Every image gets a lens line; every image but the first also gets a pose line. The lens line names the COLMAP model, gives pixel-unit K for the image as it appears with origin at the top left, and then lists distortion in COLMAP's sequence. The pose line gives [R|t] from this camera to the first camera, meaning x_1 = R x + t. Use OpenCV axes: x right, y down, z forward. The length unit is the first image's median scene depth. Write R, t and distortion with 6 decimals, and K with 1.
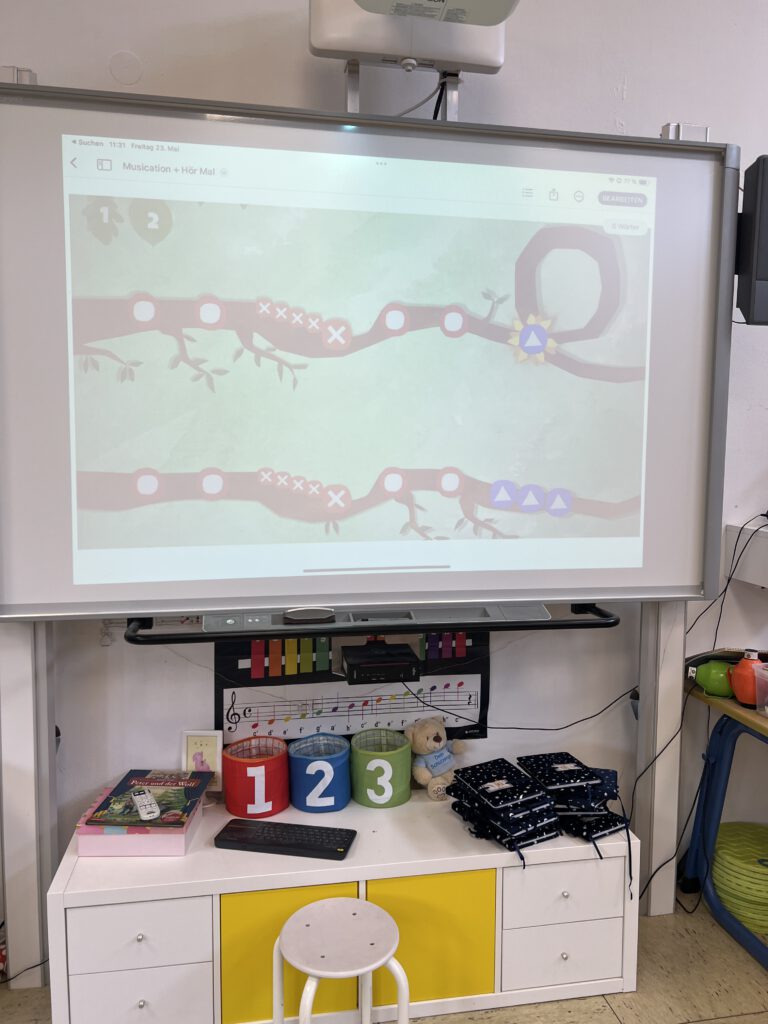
lens RADIAL K [[781.1, 0, 387.5], [0, 781.1, 519.5], [0, 0, 1]] dist [-0.007285, -0.003259]
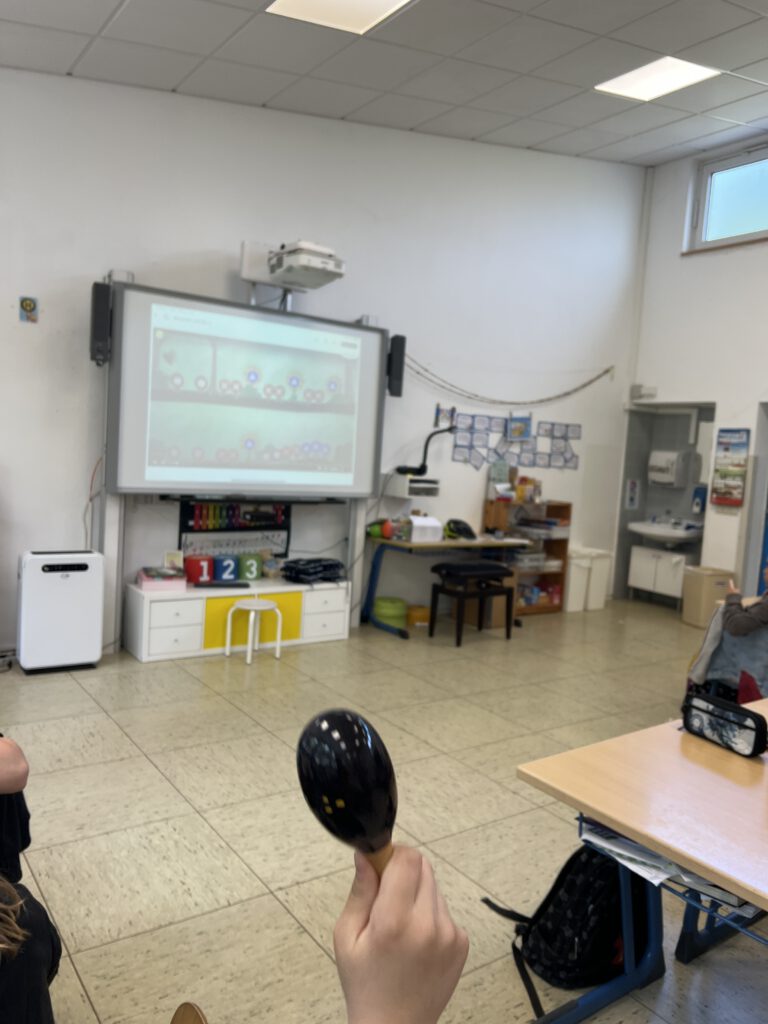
lens RADIAL K [[781.1, 0, 386.9], [0, 781.1, 511.9], [0, 0, 1]] dist [-0.007285, -0.003259]
pose [[0.907032, 0.027847, 0.420139, -0.661899], [-0.023182, 0.999600, -0.016207, 0.183487], [-0.420423, 0.004960, 0.907315, -1.416829]]
